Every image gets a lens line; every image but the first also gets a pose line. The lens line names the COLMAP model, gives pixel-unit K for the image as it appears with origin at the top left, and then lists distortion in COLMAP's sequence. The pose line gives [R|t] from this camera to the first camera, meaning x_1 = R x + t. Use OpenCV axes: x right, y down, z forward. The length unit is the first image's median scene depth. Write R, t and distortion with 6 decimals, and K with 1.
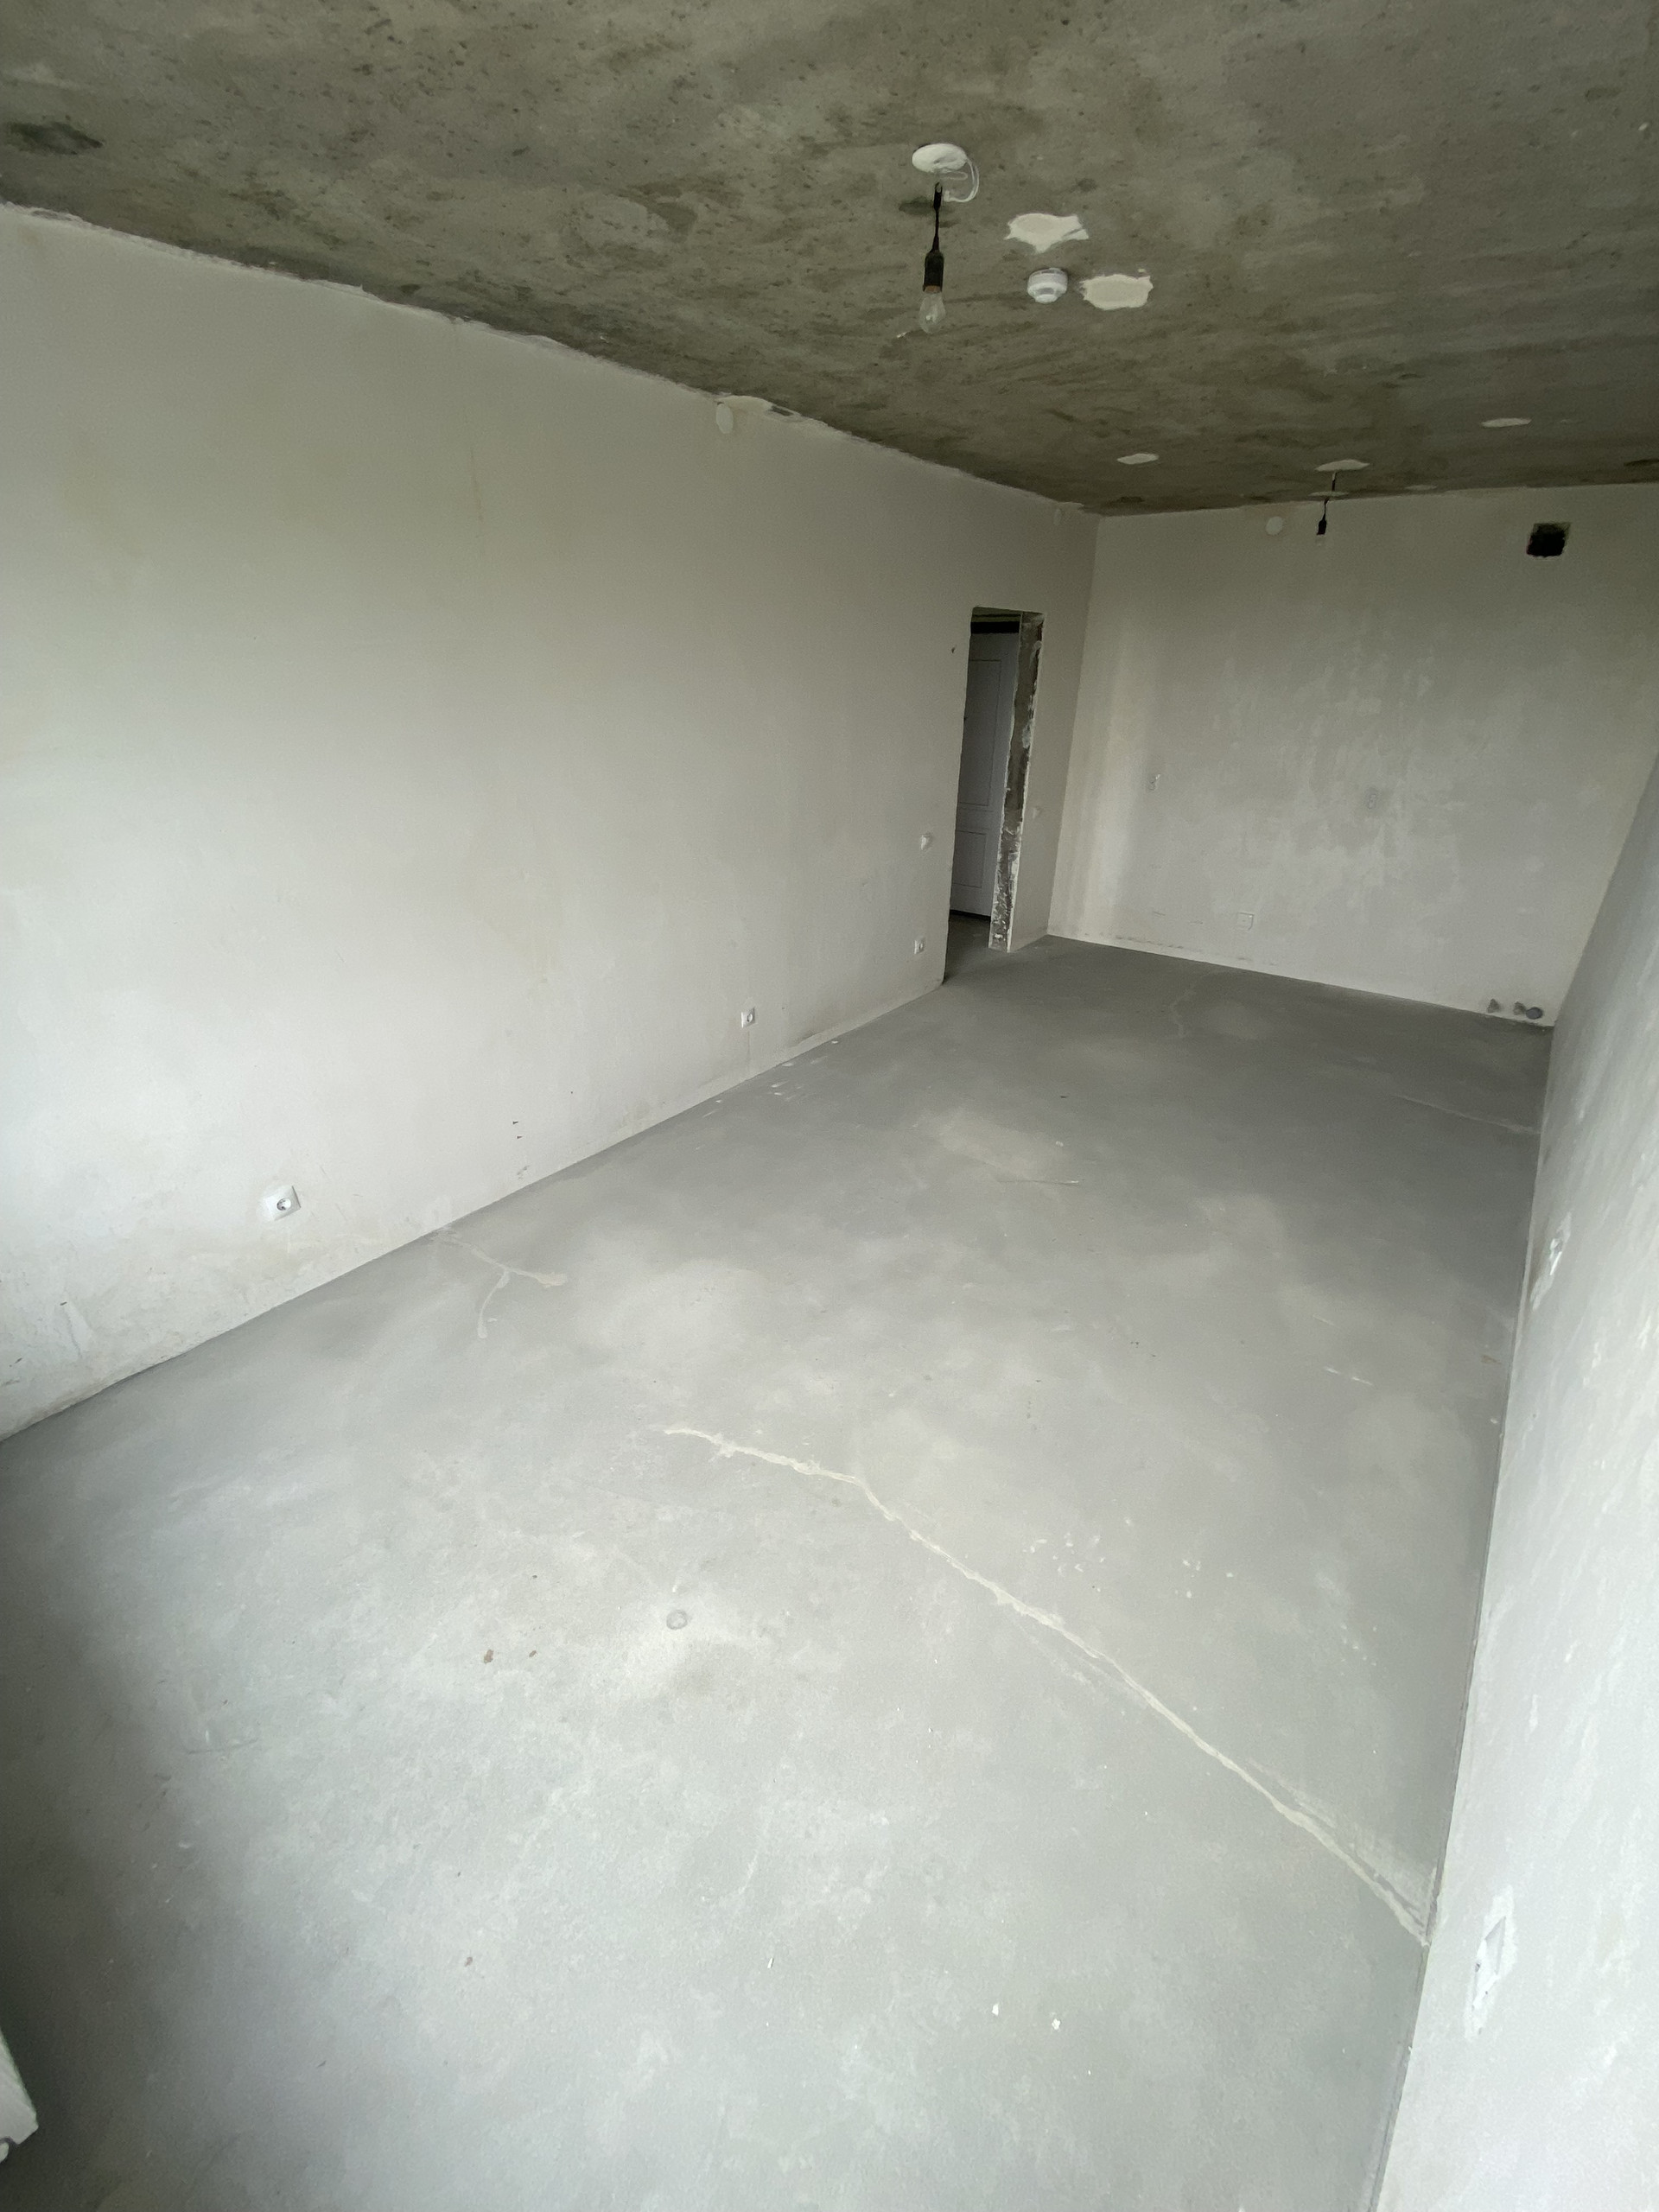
lens RADIAL K [[899.4, 0, 838.1], [0, 899.4, 1108.0], [0, 0, 1]] dist [0.049195, -0.031729]
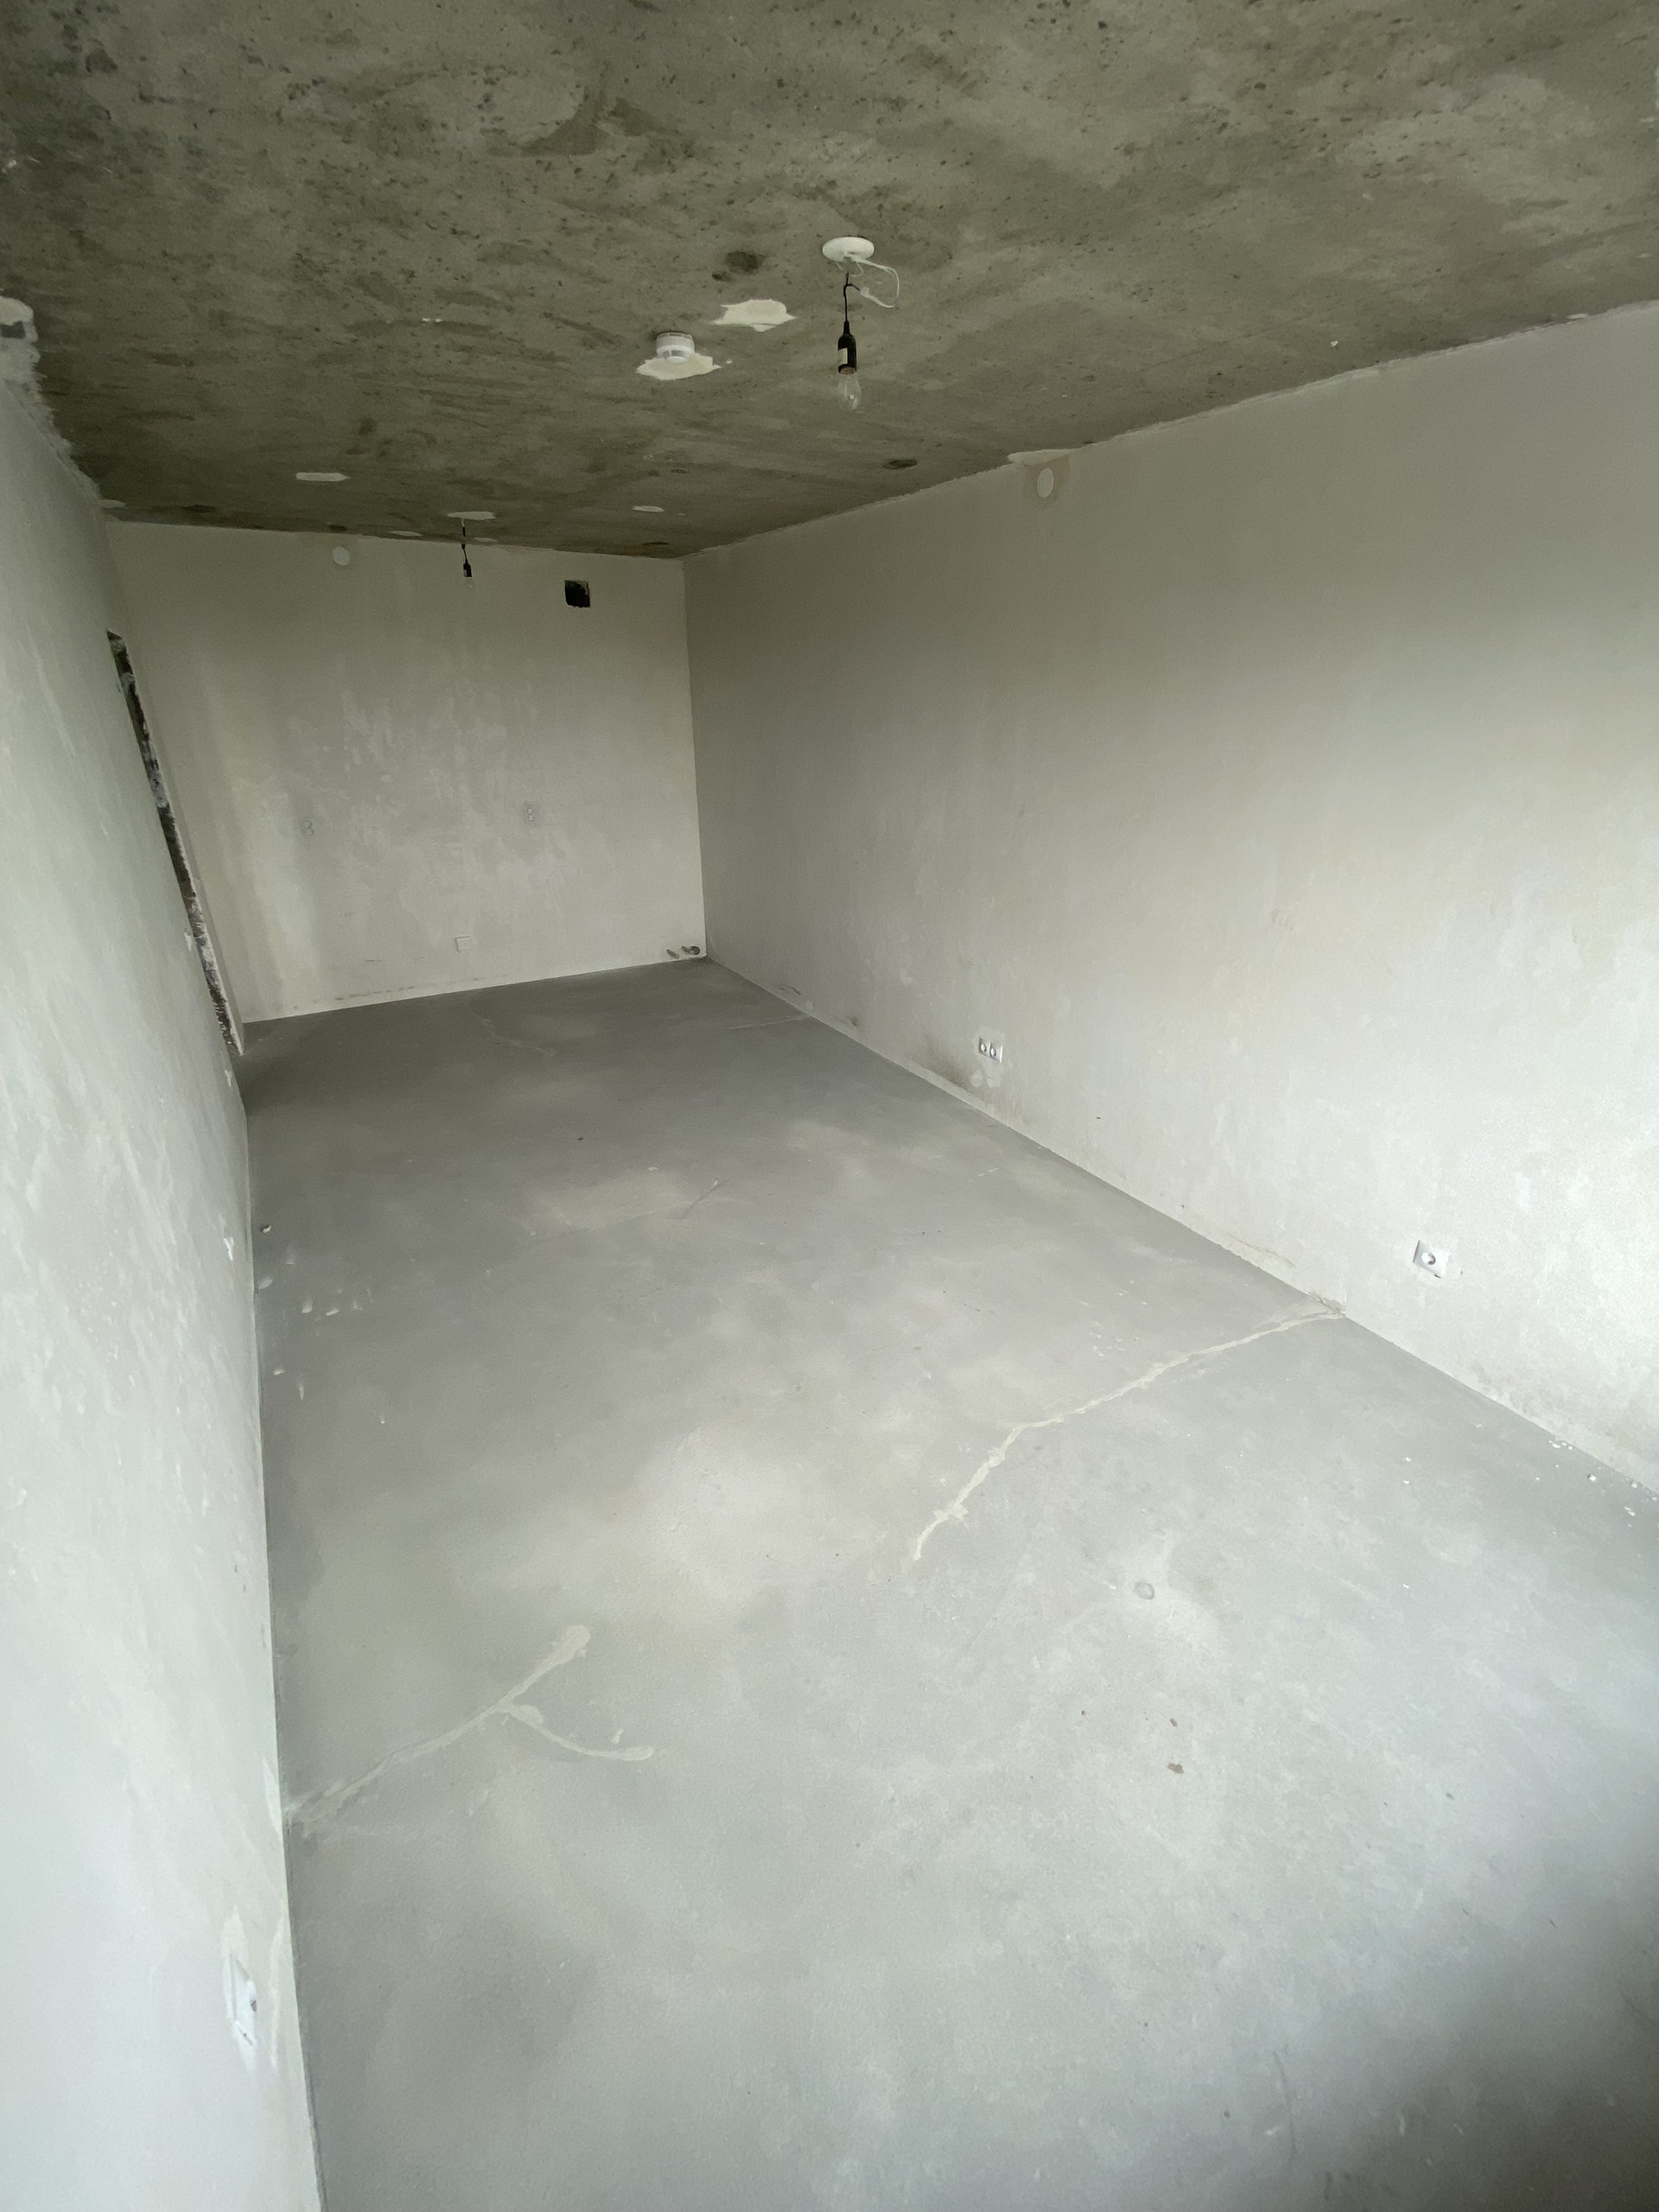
lens RADIAL K [[898.0, 0, 839.9], [0, 898.0, 1105.8], [0, 0, 1]] dist [0.027473, -0.021598]
pose [[0.357419, -0.402299, 0.842856, -0.794912], [0.417669, 0.876047, 0.241026, -0.281855], [-0.835347, 0.265888, 0.481144, 0.520087]]
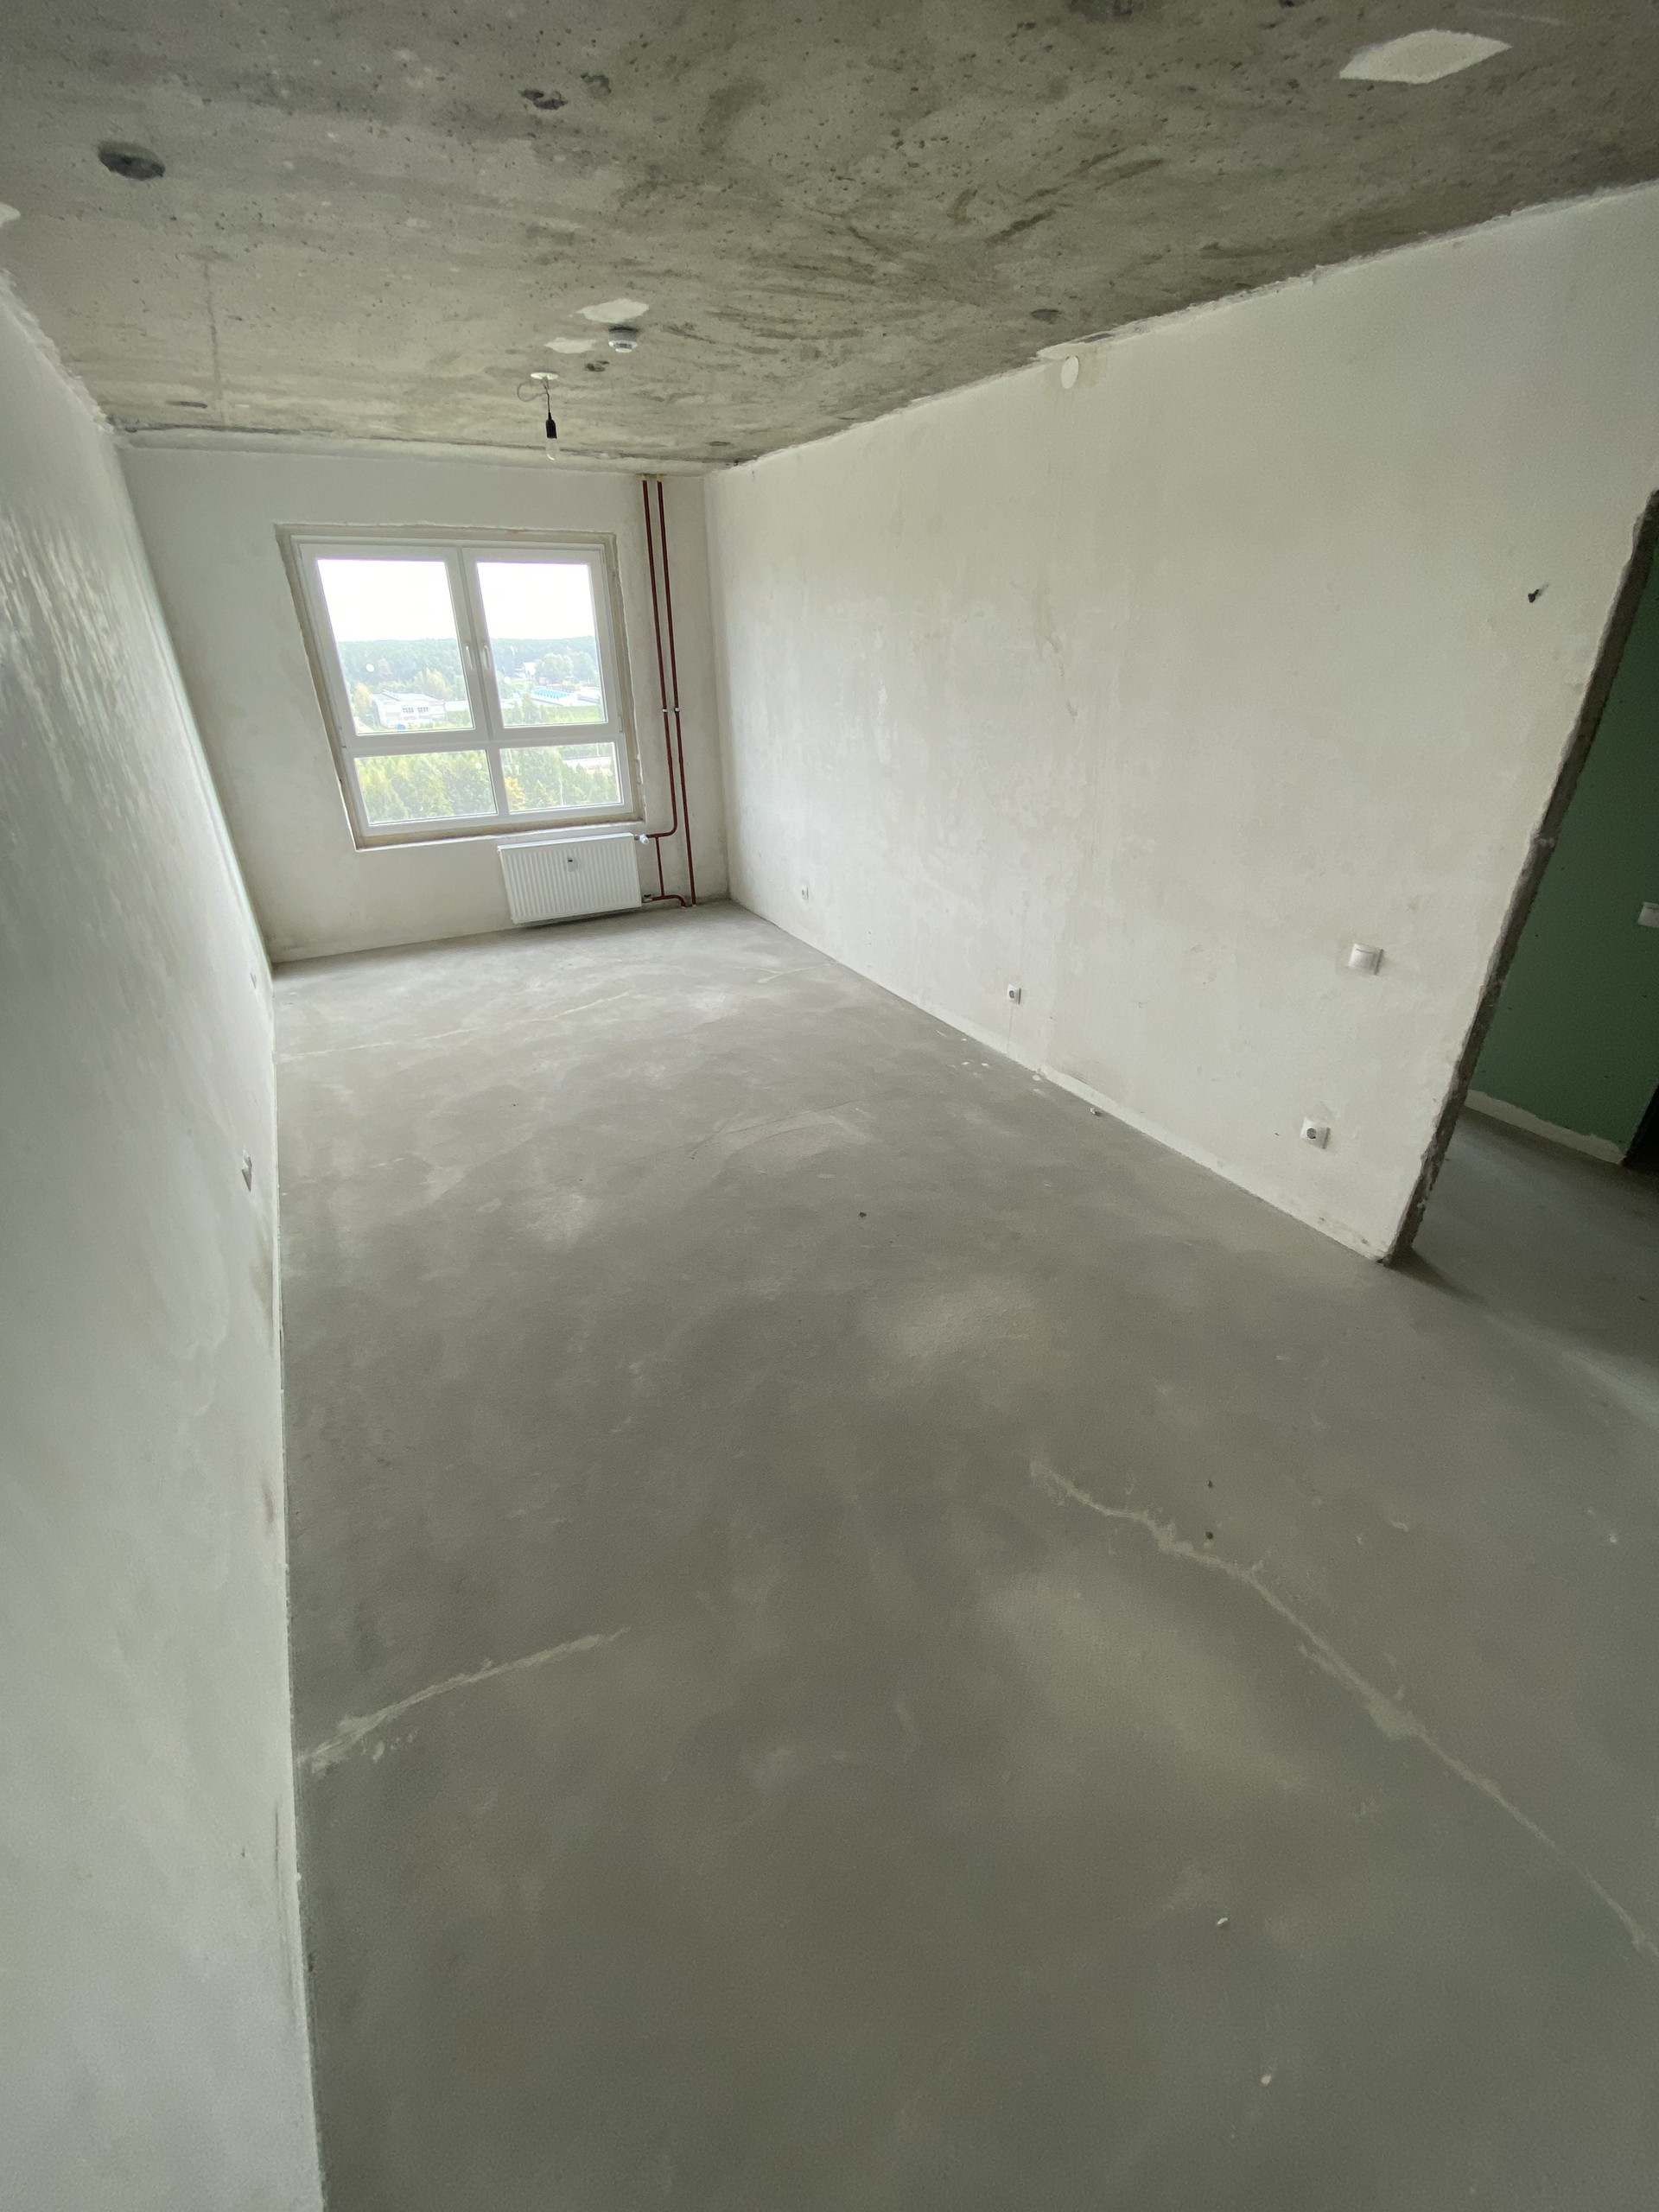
lens RADIAL K [[899.4, 0, 838.1], [0, 899.4, 1108.0], [0, 0, 1]] dist [0.049195, -0.031729]
pose [[-0.390209, 0.424077, -0.817249, 1.463881], [-0.414908, 0.711391, 0.567252, -0.864653], [0.821942, 0.560429, -0.101638, 1.782552]]
